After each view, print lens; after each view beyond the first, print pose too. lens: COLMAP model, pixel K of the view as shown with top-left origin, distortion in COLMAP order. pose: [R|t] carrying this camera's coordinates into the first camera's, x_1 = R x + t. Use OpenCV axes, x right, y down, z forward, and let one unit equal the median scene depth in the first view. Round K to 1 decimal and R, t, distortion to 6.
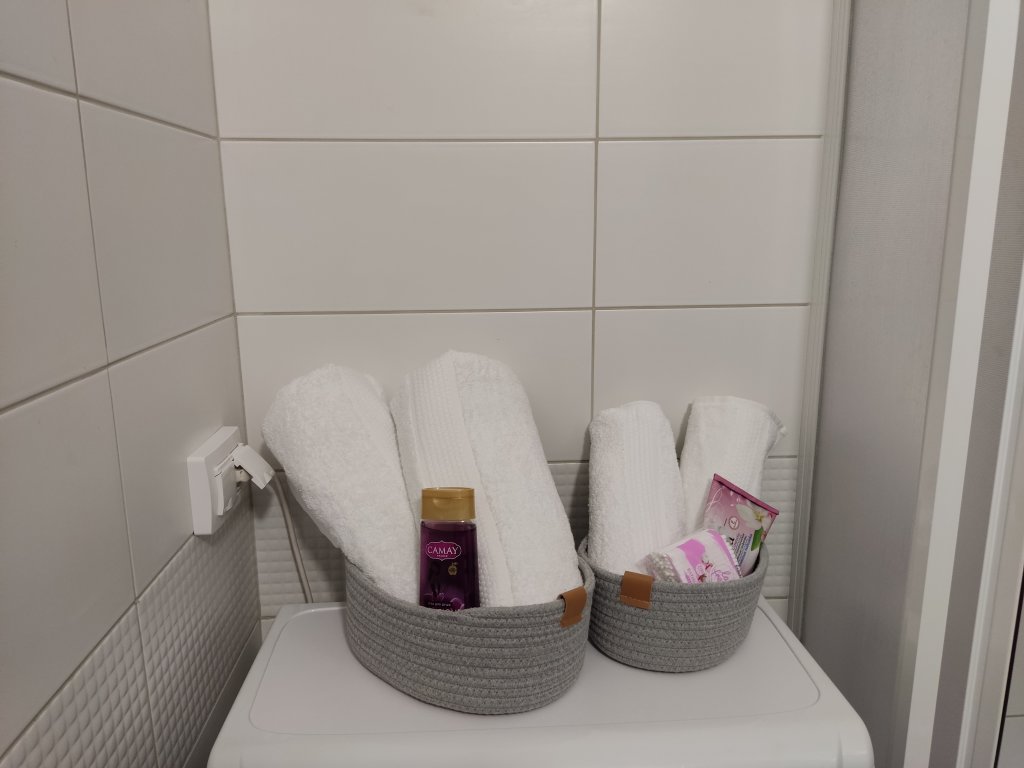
lens RADIAL K [[755.5, 0, 512.0], [0, 755.5, 382.2], [0, 0, 1]] dist [0.065338, 0.001097]
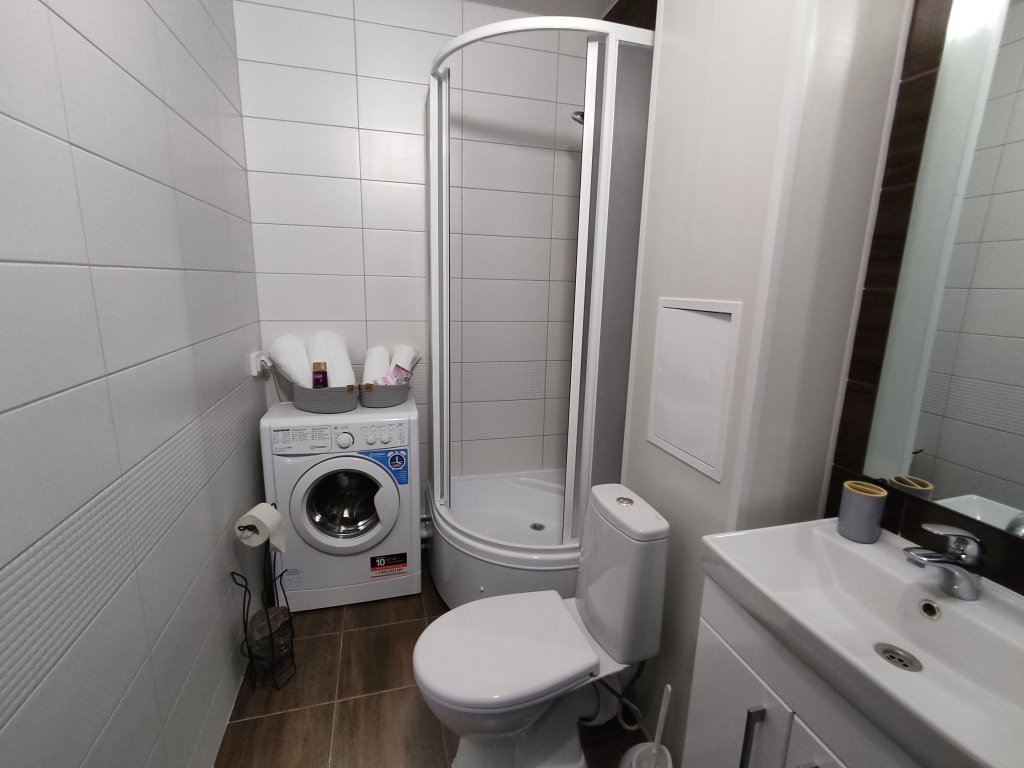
lens RADIAL K [[464.5, 0, 510.5], [0, 464.5, 384.4], [0, 0, 1]] dist [-0.000489, -0.000037]
pose [[0.974758, -0.014331, 0.222806, 0.343071], [0.016177, 0.999848, -0.006460, 0.280053], [-0.222679, 0.009901, 0.974841, -1.607360]]
